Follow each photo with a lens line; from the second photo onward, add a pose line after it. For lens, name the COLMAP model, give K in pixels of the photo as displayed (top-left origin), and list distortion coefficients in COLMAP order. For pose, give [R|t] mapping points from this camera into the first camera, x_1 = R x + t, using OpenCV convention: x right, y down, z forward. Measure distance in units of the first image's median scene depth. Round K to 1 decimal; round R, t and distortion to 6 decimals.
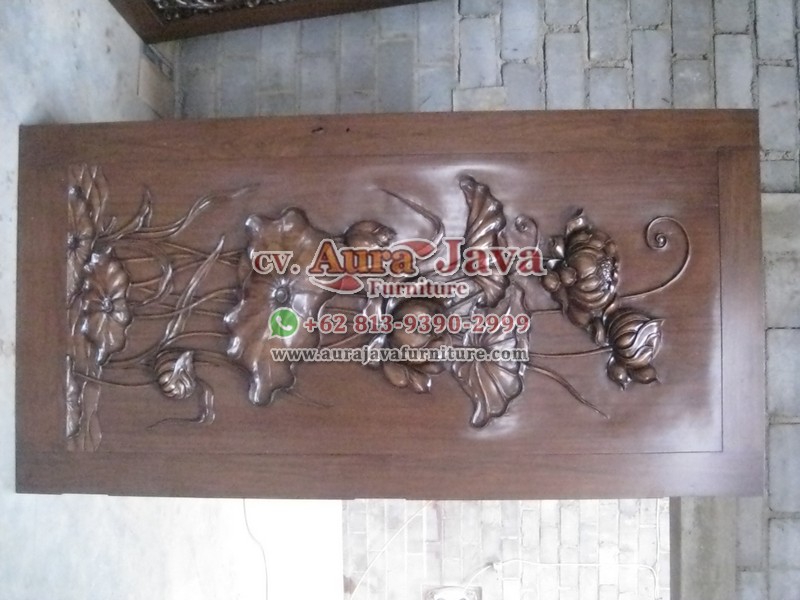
lens RADIAL K [[830.1, 0, 399.6], [0, 830.1, 306.7], [0, 0, 1]] dist [-0.090127, 0.000000]
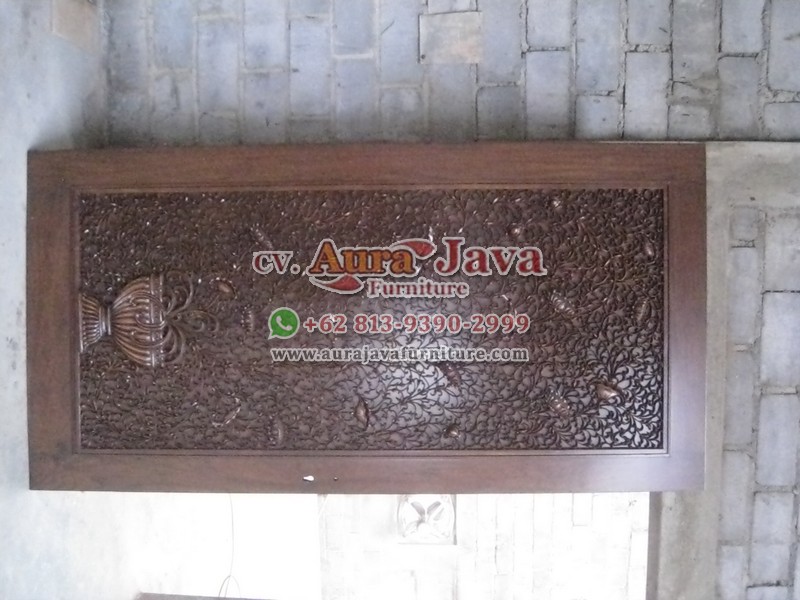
lens RADIAL K [[830.1, 0, 397.9], [0, 830.1, 299.4], [0, 0, 1]] dist [-0.090127, 0.000000]
pose [[0.999681, -0.010921, 0.022776, 0.020699], [0.007084, 0.986728, 0.162227, -0.119283], [-0.024245, -0.162014, 0.986491, 0.111664]]
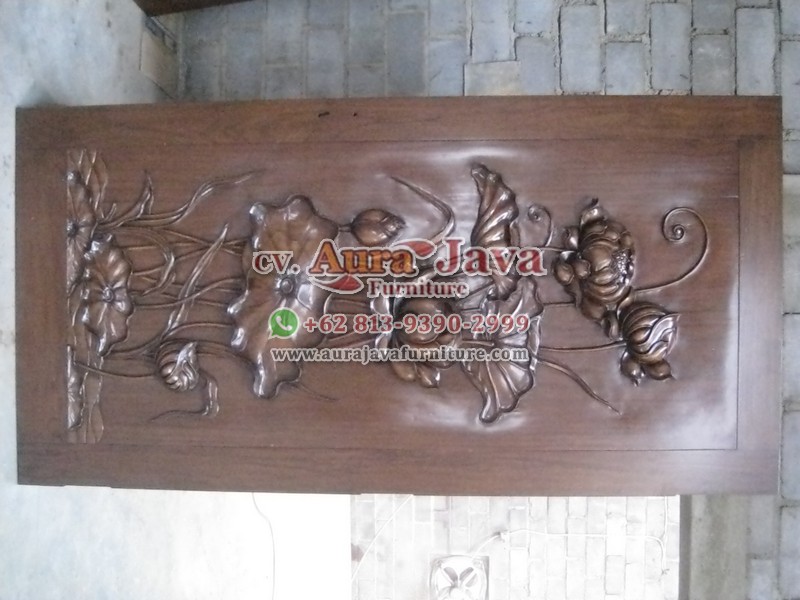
lens RADIAL K [[830.1, 0, 401.6], [0, 830.1, 304.5], [0, 0, 1]] dist [-0.090127, 0.000000]
pose [[0.999943, 0.005976, -0.008873, 0.000957], [-0.005554, 0.998889, 0.046794, -0.028283], [0.009142, -0.046742, 0.998865, 0.021355]]
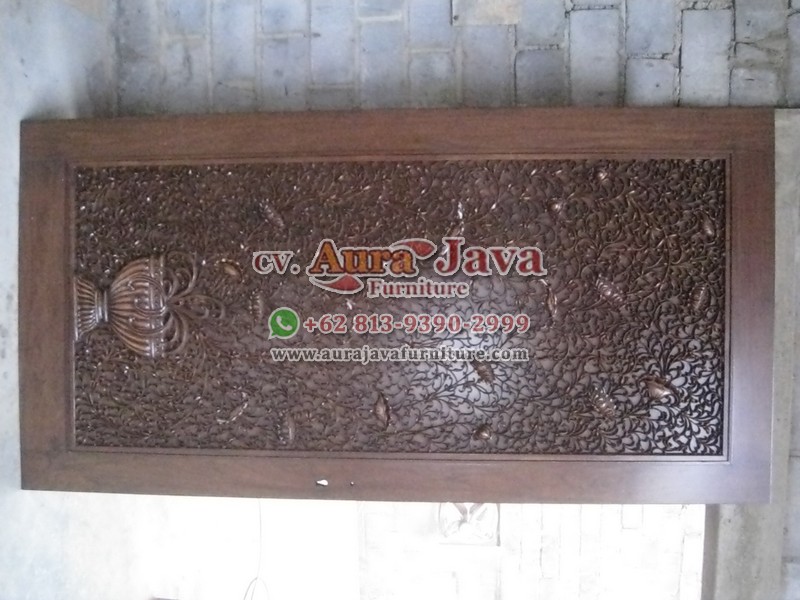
lens RADIAL K [[830.1, 0, 404.5], [0, 830.1, 299.5], [0, 0, 1]] dist [-0.090127, 0.000000]
pose [[0.999506, -0.005483, -0.030931, 0.045542], [0.010634, 0.985569, 0.168938, -0.096594], [0.029558, -0.169183, 0.985141, 0.196627]]
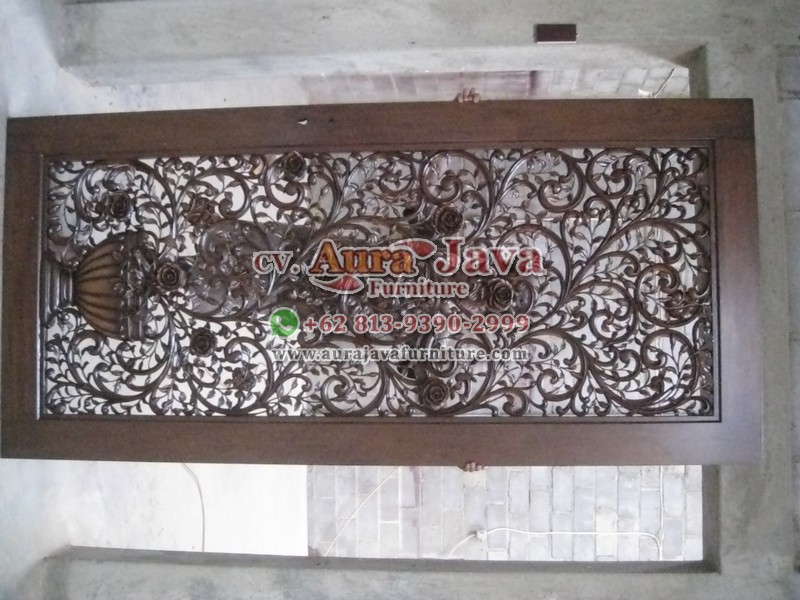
lens RADIAL K [[830.1, 0, 399.9], [0, 830.1, 305.5], [0, 0, 1]] dist [-0.090127, 0.000000]
pose [[0.999871, 0.006103, 0.014827, 0.036660], [-0.005806, 0.999784, -0.019939, 0.198914], [-0.014945, 0.019851, 0.999691, 0.243988]]
